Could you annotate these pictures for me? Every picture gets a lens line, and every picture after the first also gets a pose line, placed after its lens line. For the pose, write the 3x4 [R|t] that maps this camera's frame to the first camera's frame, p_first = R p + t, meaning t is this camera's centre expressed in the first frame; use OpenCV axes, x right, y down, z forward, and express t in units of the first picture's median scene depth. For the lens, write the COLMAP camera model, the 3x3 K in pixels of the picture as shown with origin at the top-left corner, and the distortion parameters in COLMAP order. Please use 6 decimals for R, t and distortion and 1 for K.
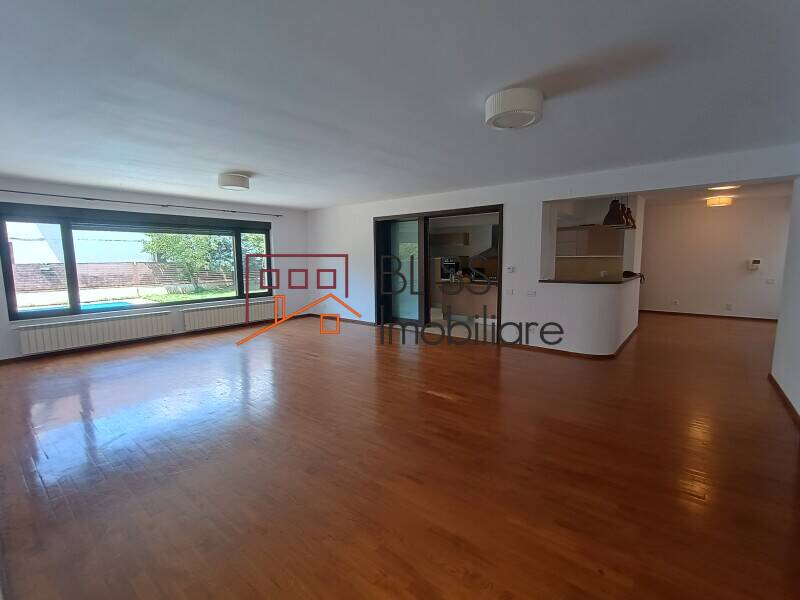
lens RADIAL K [[364.1, 0, 397.3], [0, 364.1, 299.7], [0, 0, 1]] dist [-0.001423, 0.000773]
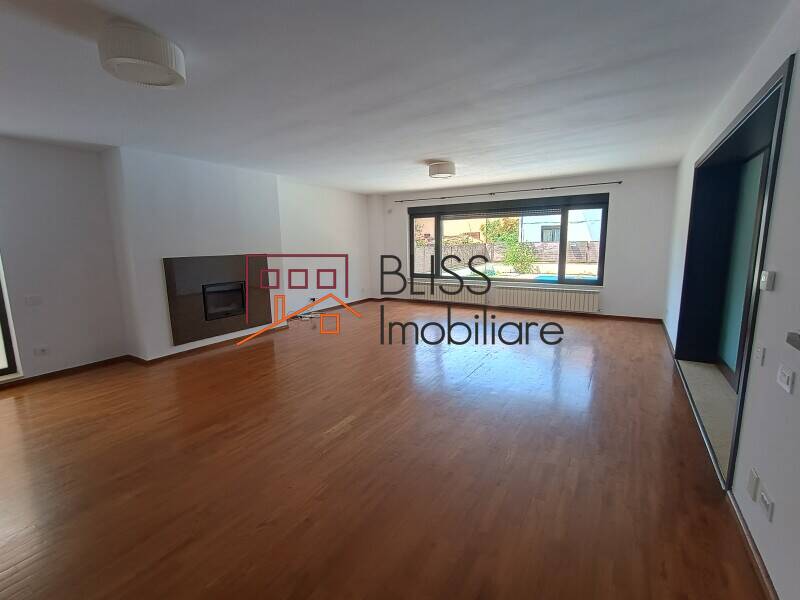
lens RADIAL K [[364.1, 0, 398.8], [0, 364.1, 297.8], [0, 0, 1]] dist [-0.001423, 0.000773]
pose [[0.168965, 0.154342, -0.973463, 0.383868], [-0.096935, 0.985477, 0.139422, -0.054795], [0.980844, 0.070805, 0.181472, 0.433852]]
